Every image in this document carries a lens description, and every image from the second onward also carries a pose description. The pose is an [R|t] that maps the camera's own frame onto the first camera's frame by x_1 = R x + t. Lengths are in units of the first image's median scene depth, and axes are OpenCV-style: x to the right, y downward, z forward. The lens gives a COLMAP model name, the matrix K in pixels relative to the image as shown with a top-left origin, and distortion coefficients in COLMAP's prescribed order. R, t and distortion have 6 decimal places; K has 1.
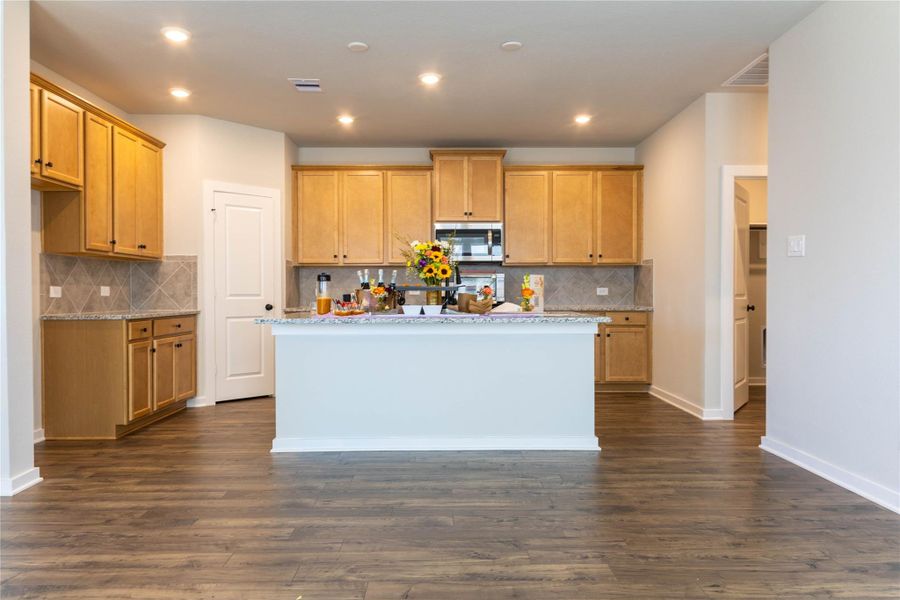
lens RADIAL K [[615.7, 0, 451.3], [0, 615.7, 299.7], [0, 0, 1]] dist [0.029437, -0.019948]
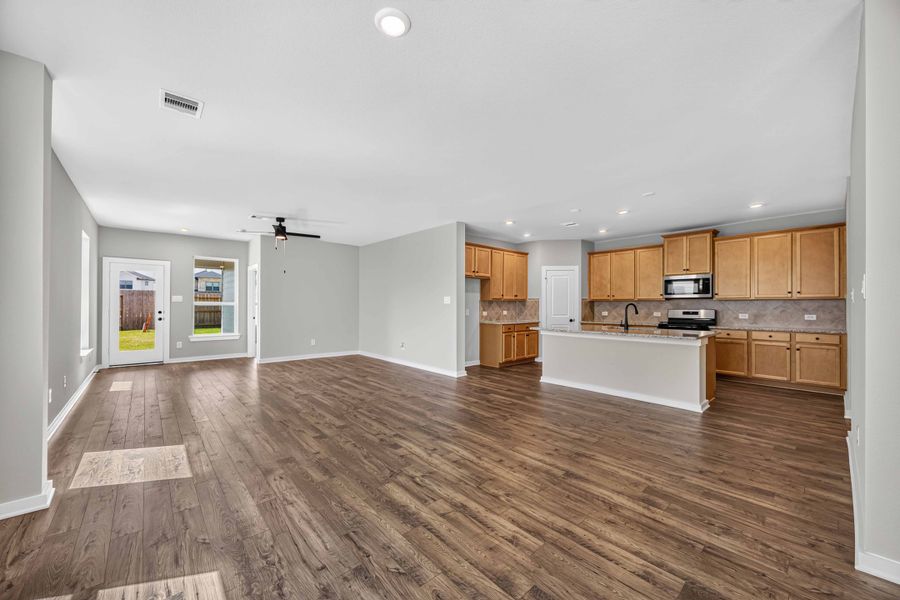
lens RADIAL K [[343.7, 0, 447.0], [0, 343.7, 301.5], [0, 0, 1]] dist [-0.001524, -0.001646]
pose [[0.649925, -0.004117, -0.759987, 0.407518], [-0.011695, 0.999813, -0.015418, -0.037707], [0.759908, 0.018909, 0.649755, -0.146817]]
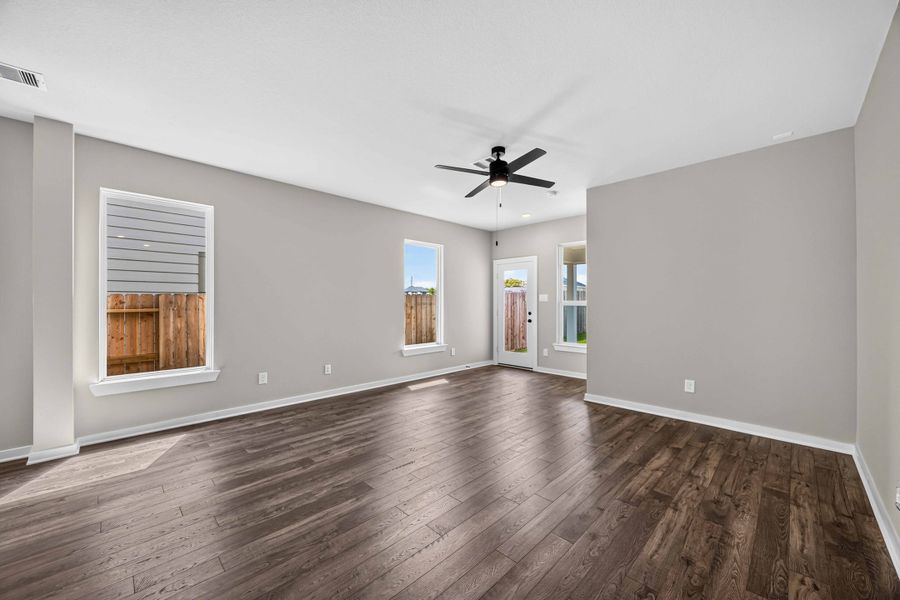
lens RADIAL K [[343.7, 0, 448.3], [0, 343.7, 301.9], [0, 0, 1]] dist [-0.001524, -0.001646]
pose [[-0.721380, -0.003843, -0.692529, -0.306032], [-0.005629, 0.999984, 0.000315, -0.041513], [0.692517, 0.004125, -0.721390, 0.561001]]
